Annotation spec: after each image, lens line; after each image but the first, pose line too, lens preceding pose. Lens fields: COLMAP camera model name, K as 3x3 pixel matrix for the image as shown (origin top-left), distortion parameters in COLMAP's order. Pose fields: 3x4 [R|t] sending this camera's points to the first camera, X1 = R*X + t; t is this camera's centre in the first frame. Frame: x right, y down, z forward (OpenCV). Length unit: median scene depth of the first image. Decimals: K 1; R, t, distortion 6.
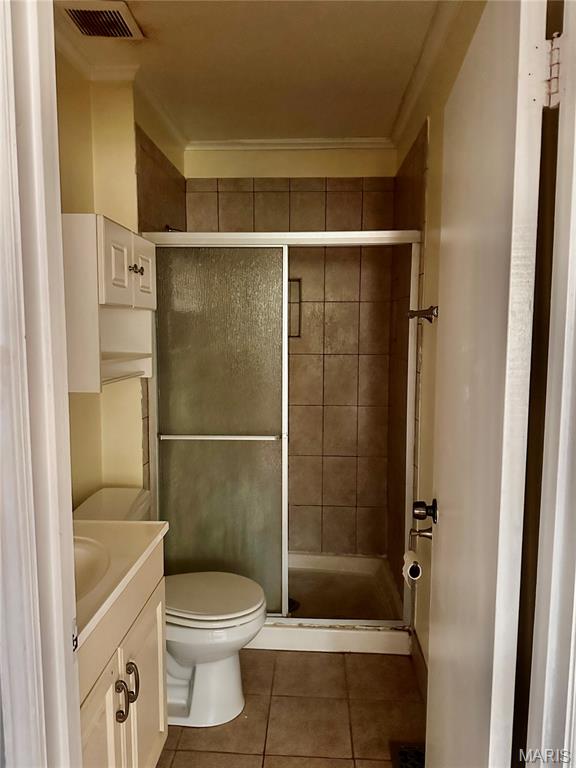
lens RADIAL K [[539.6, 0, 289.7], [0, 539.6, 386.5], [0, 0, 1]] dist [0.078017, -0.098998]
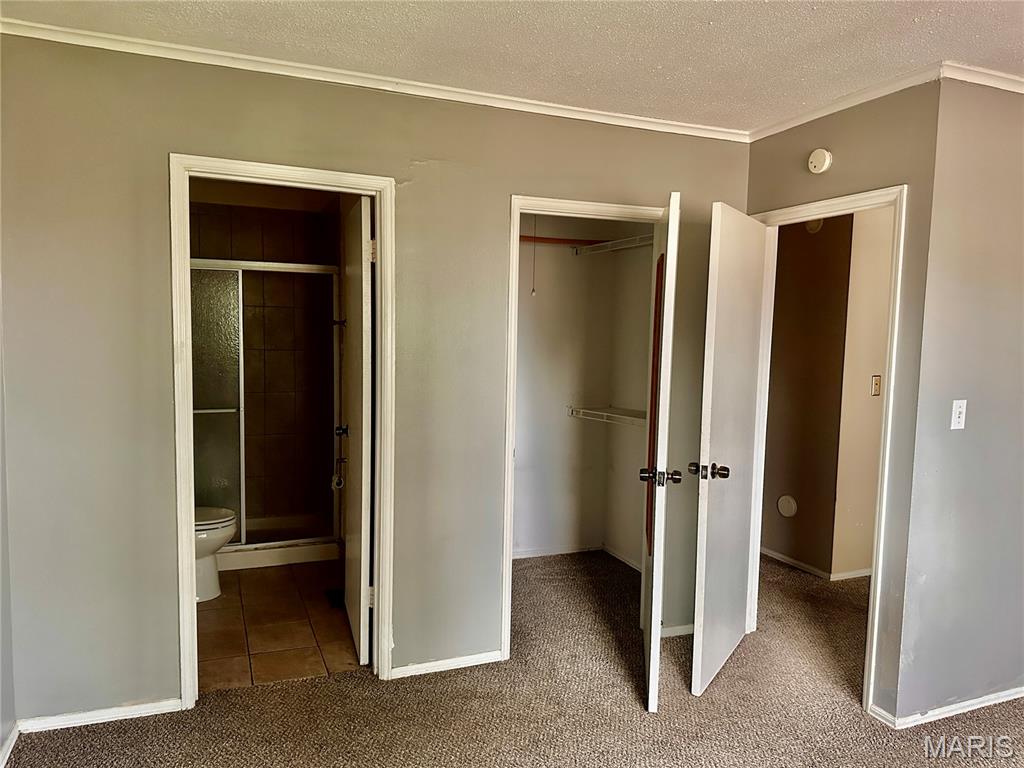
lens RADIAL K [[719.5, 0, 521.2], [0, 719.5, 388.8], [0, 0, 1]] dist [0.078017, -0.098998]
pose [[0.898848, -0.019817, 0.437811, -0.177132], [0.026859, 0.999590, -0.009897, 0.078365], [-0.437436, 0.020655, 0.899012, -0.945758]]
